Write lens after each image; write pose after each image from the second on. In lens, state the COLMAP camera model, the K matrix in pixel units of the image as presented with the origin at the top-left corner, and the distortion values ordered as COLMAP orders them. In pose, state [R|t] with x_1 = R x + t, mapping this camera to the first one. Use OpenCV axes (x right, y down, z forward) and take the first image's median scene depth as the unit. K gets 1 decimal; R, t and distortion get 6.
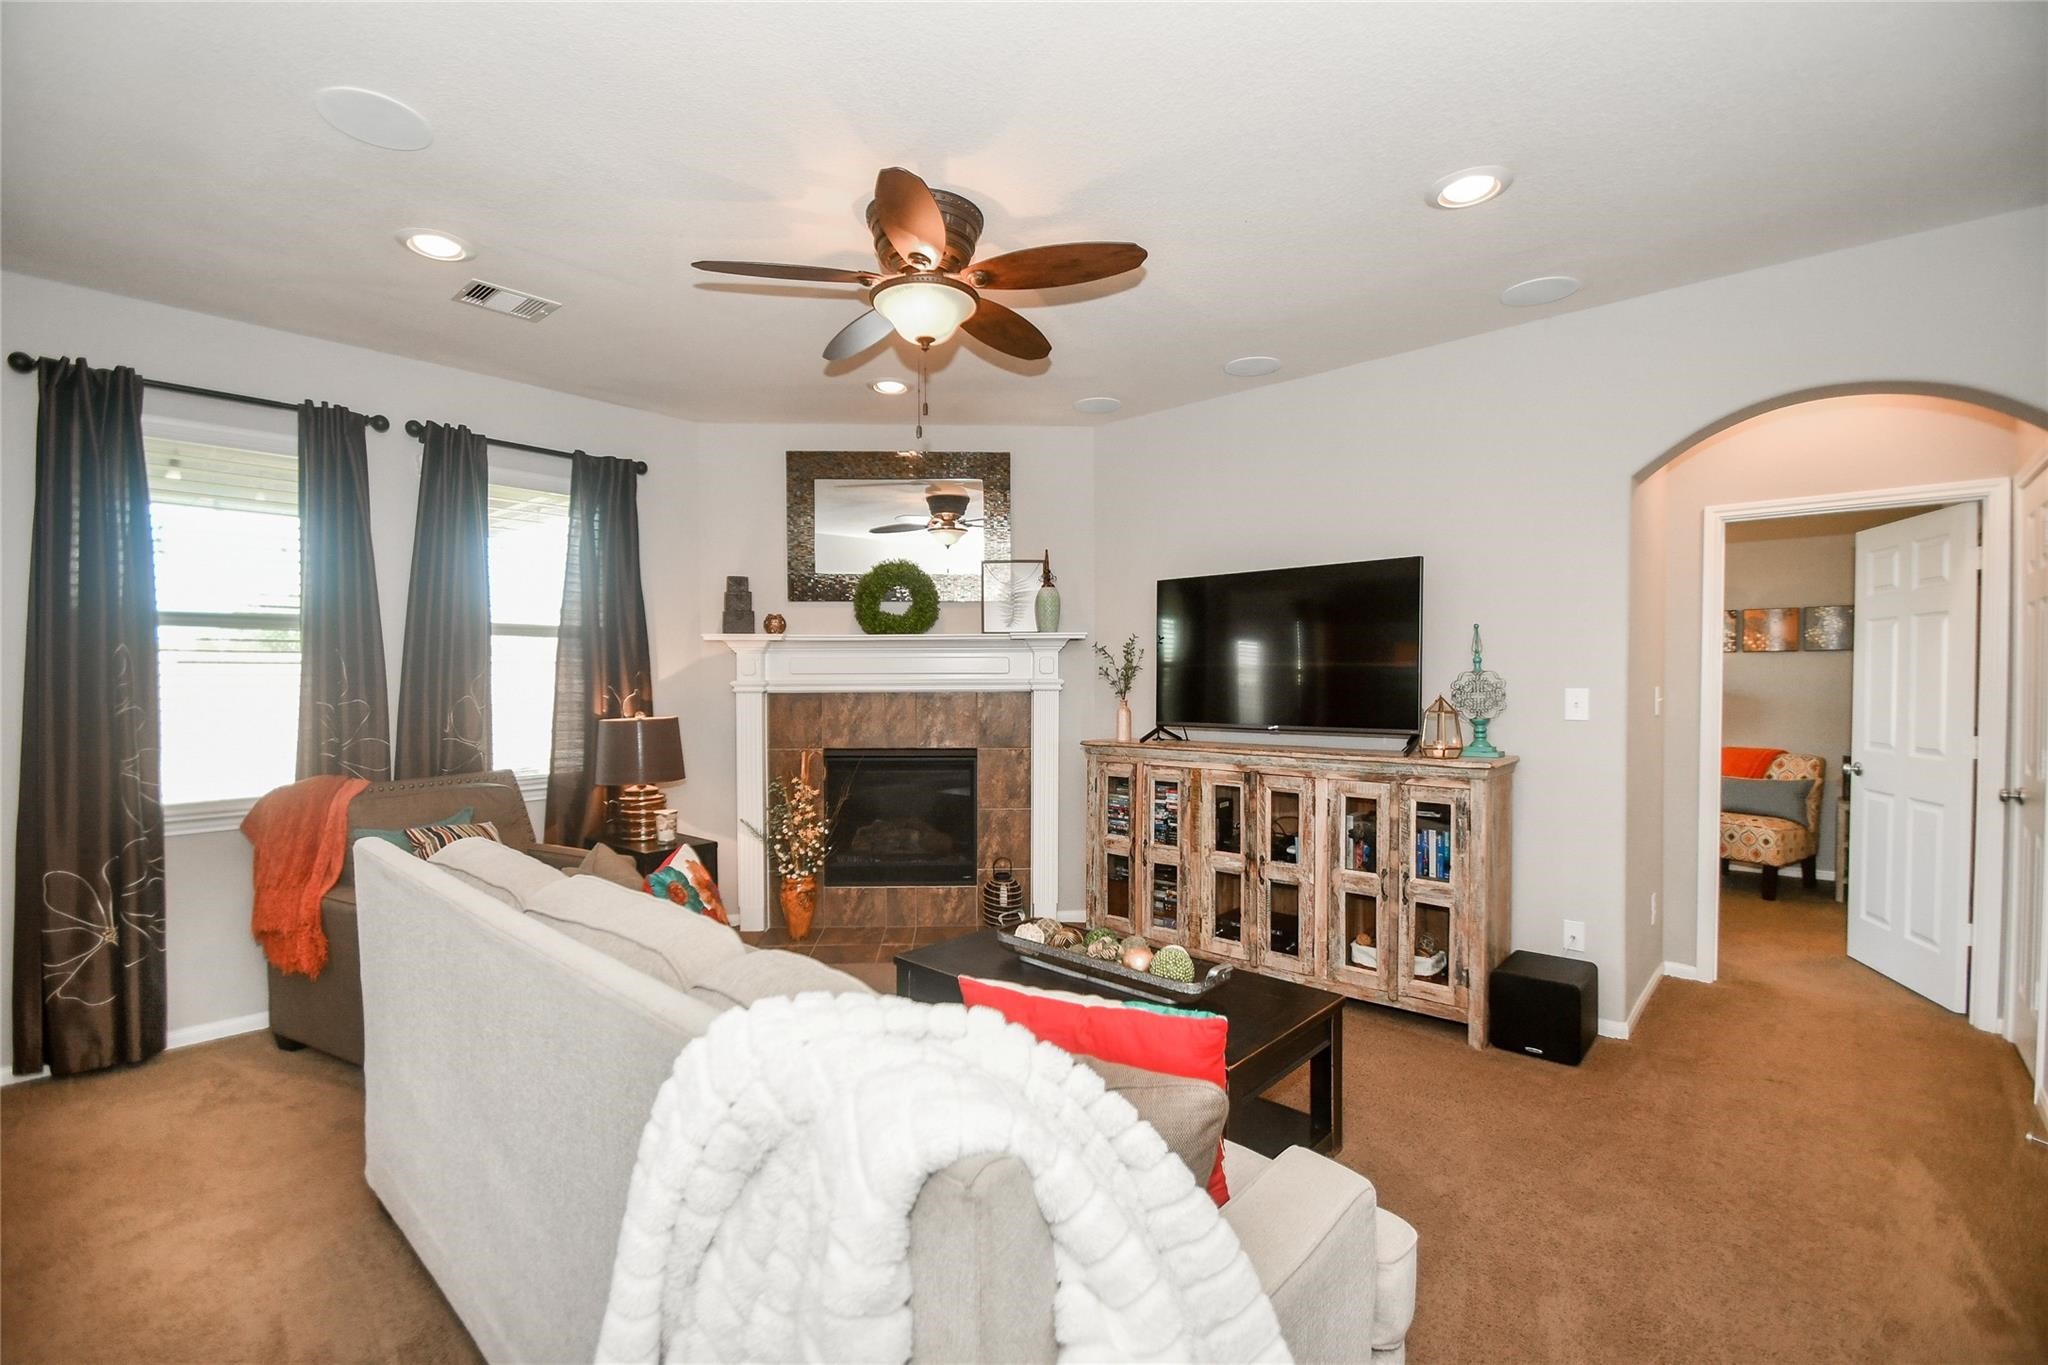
lens RADIAL K [[896.7, 0, 1003.2], [0, 896.7, 698.2], [0, 0, 1]] dist [0.003059, -0.010307]
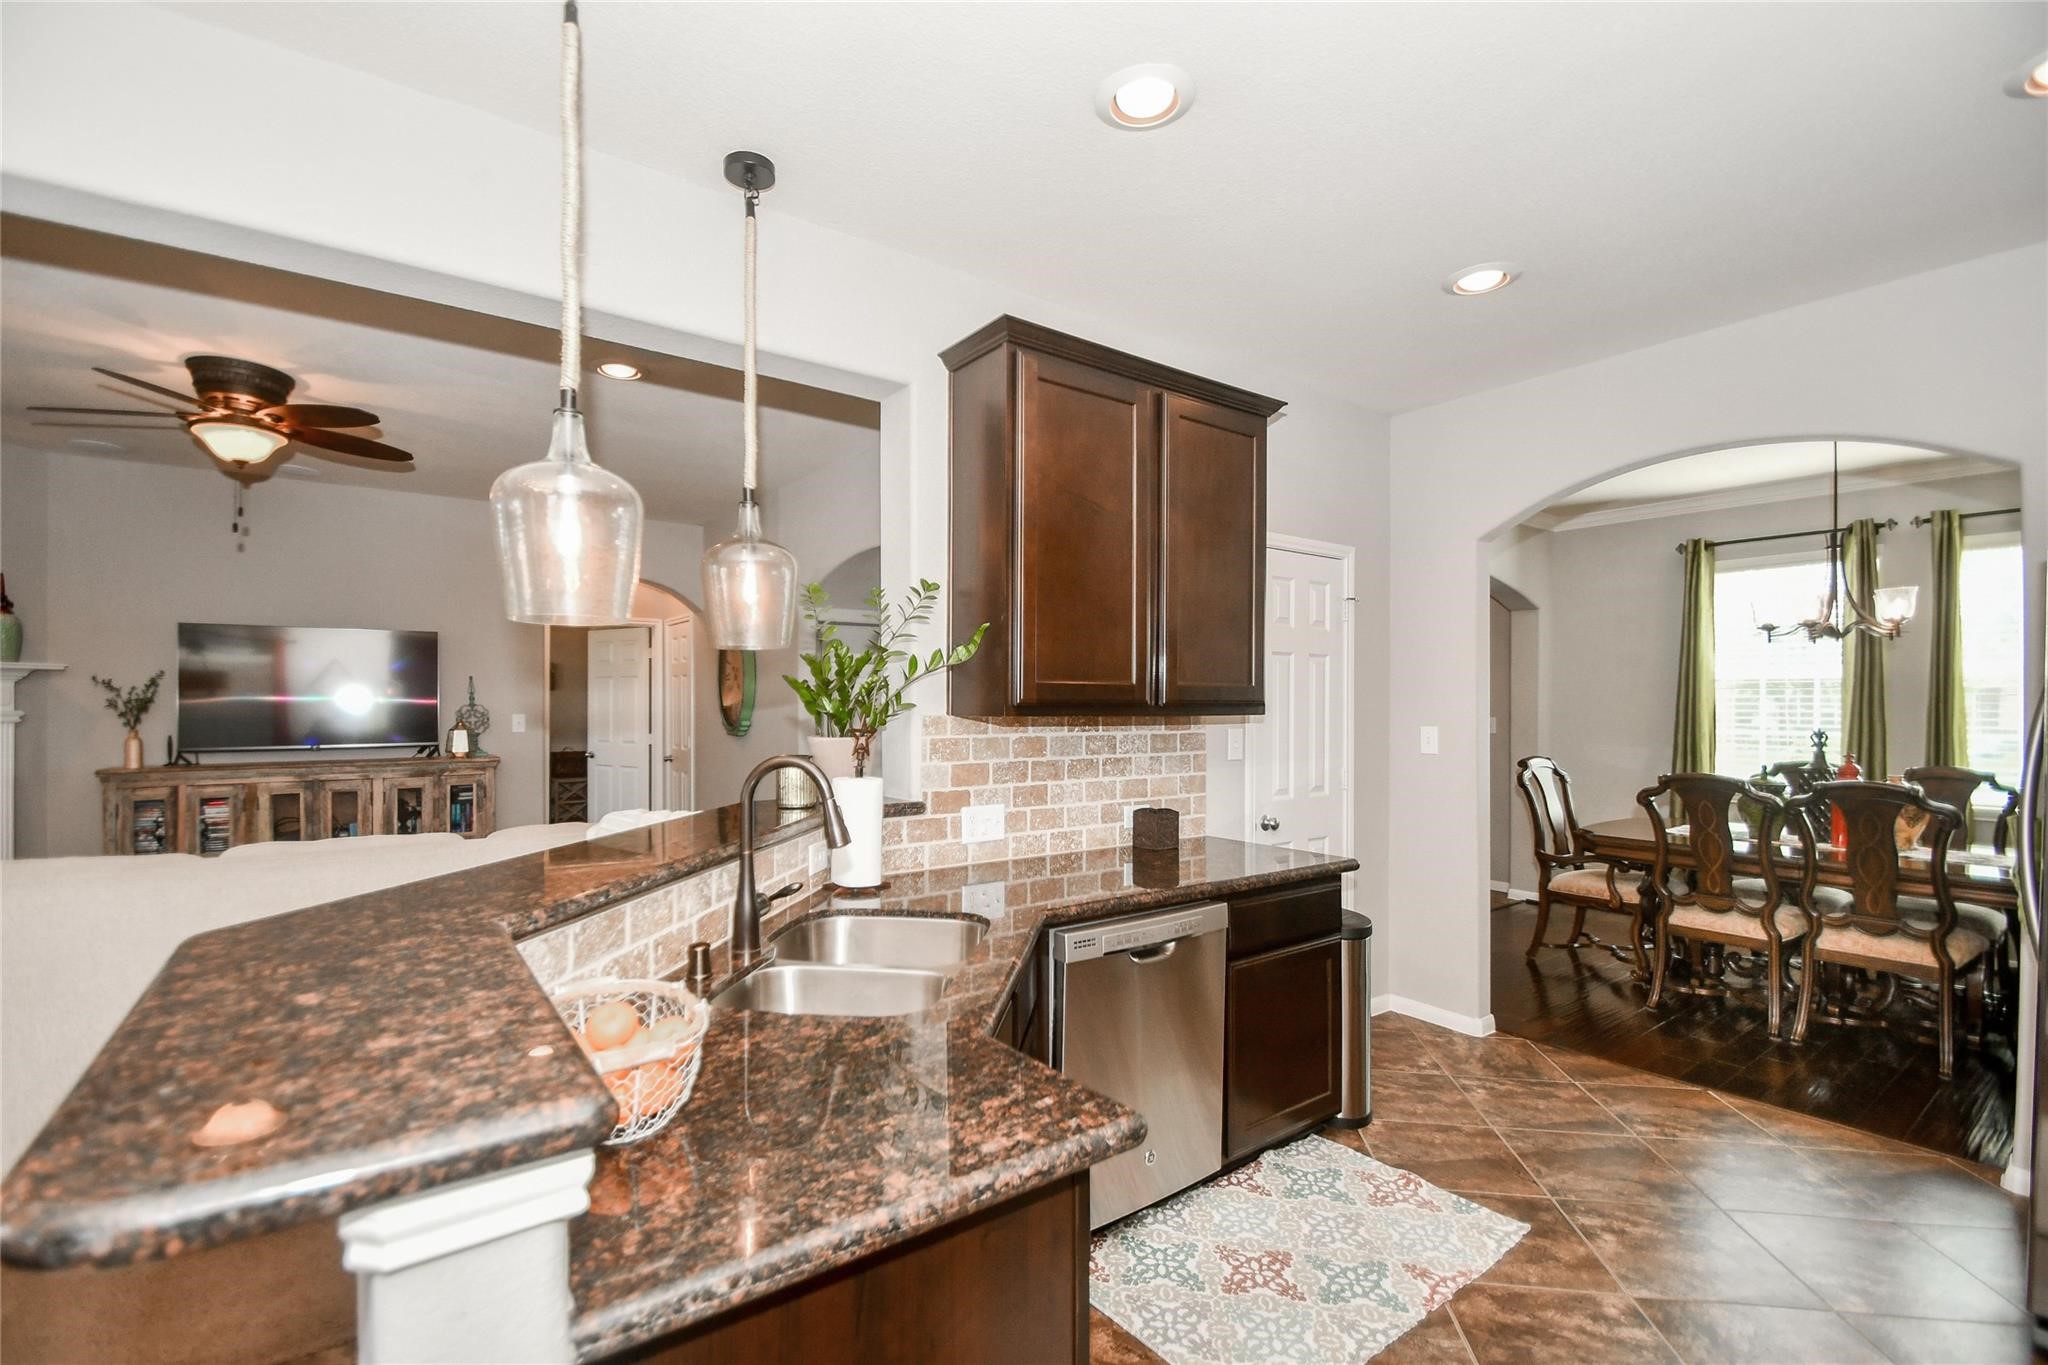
lens RADIAL K [[896.7, 0, 1003.0], [0, 896.7, 705.0], [0, 0, 1]] dist [0.003059, -0.010307]
pose [[0.189239, -0.000538, 0.981931, -0.749557], [0.020095, 0.999793, -0.003325, -0.003743], [-0.981725, 0.020361, 0.189210, -0.228770]]
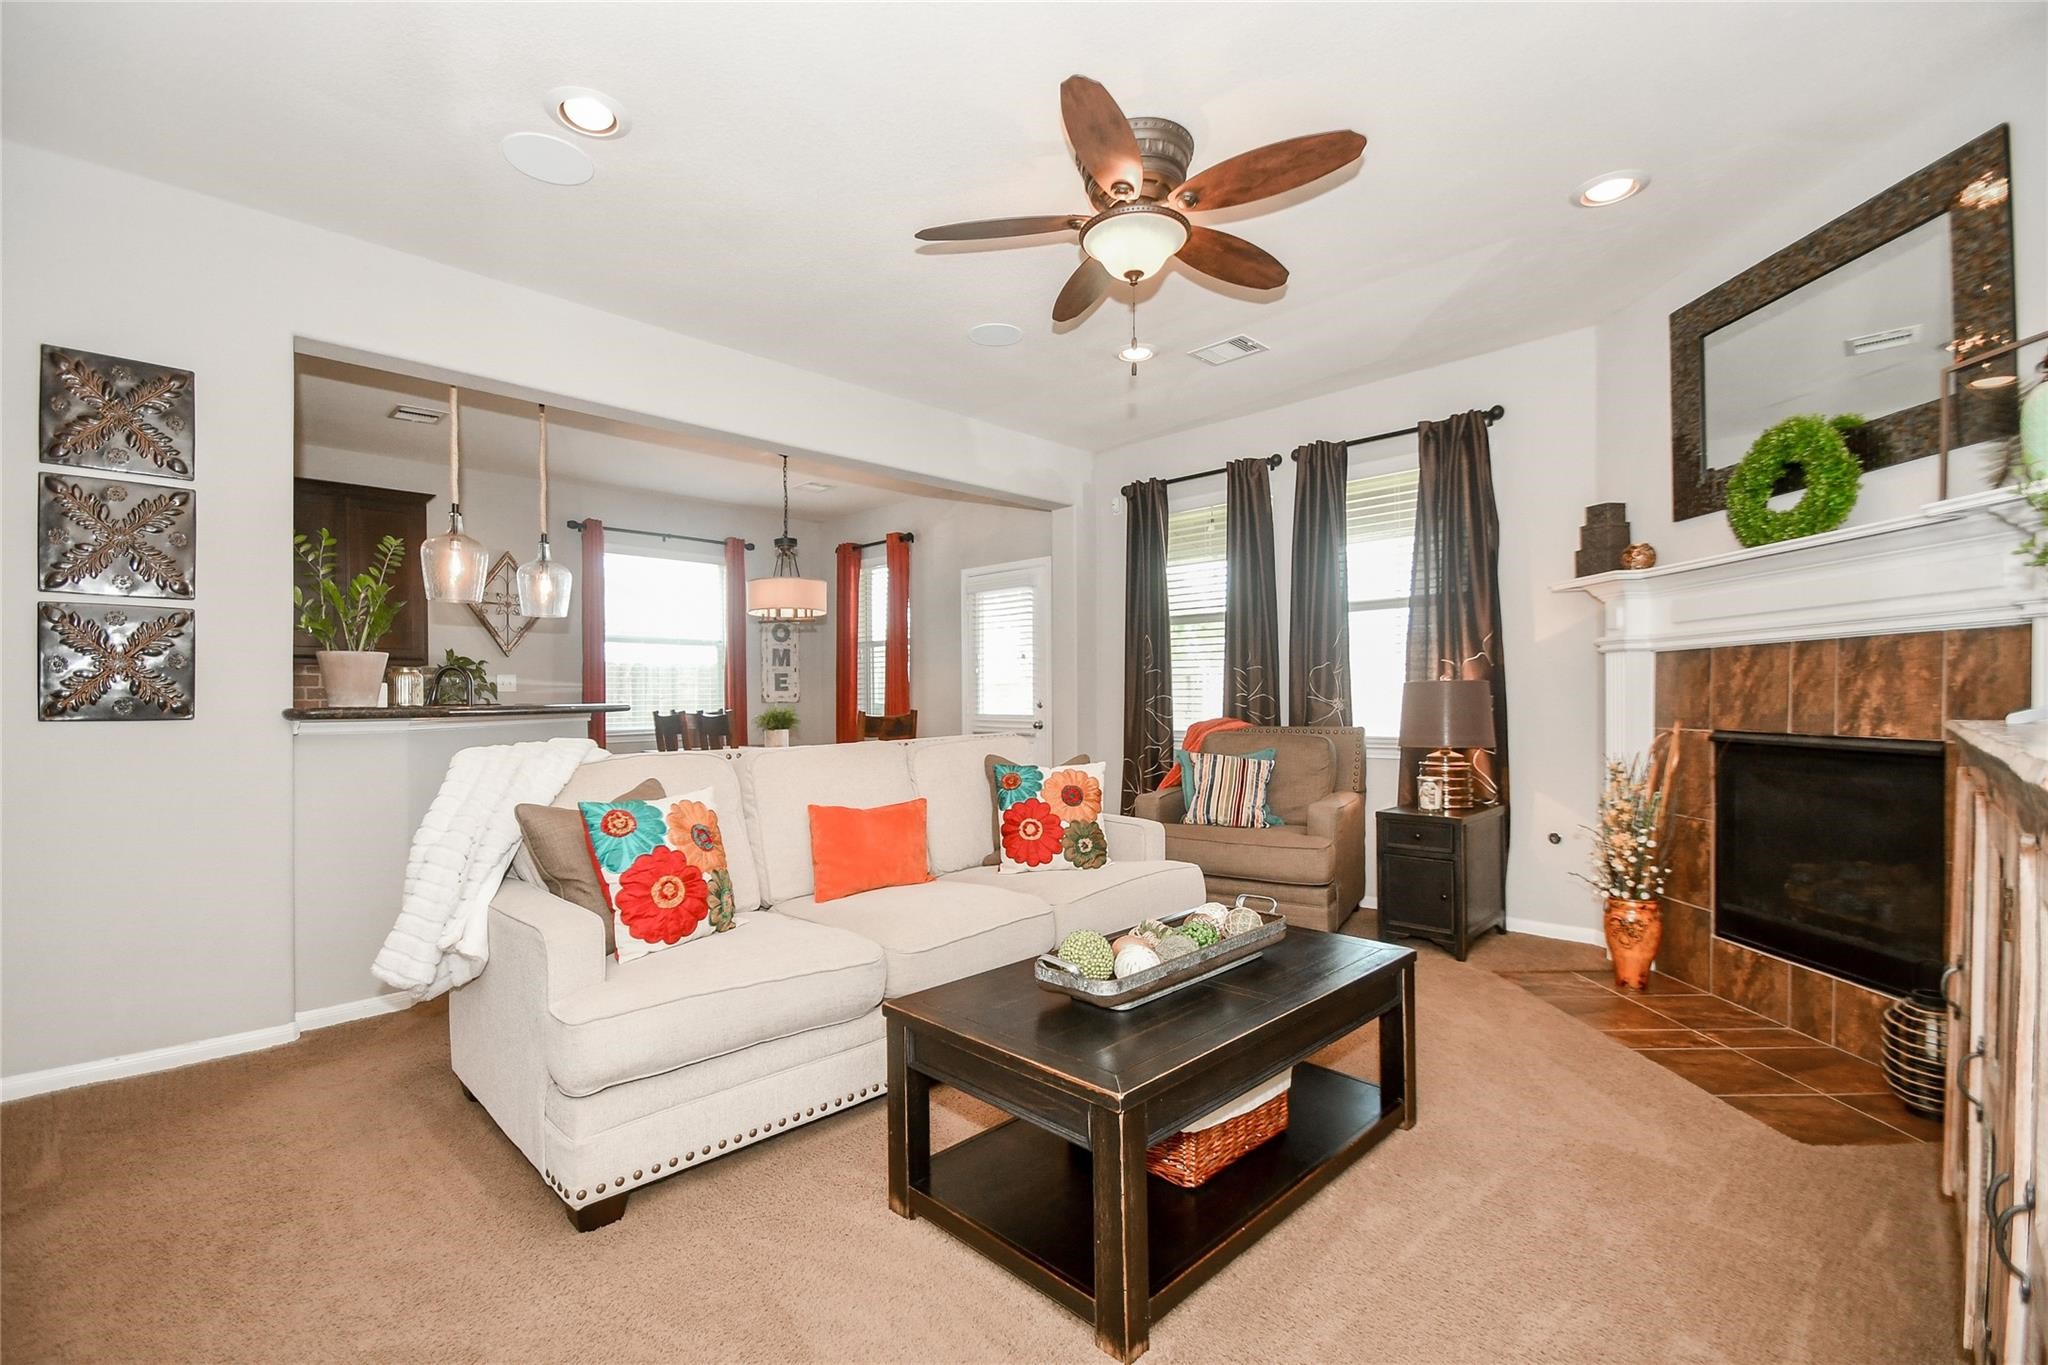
lens RADIAL K [[896.7, 0, 1015.4], [0, 896.7, 697.9], [0, 0, 1]] dist [0.003059, -0.010307]
pose [[-0.033990, 0.003358, -0.999417, 0.567581], [-0.013970, 0.999895, 0.003835, 0.042407], [0.999325, 0.014092, -0.033940, 0.574287]]
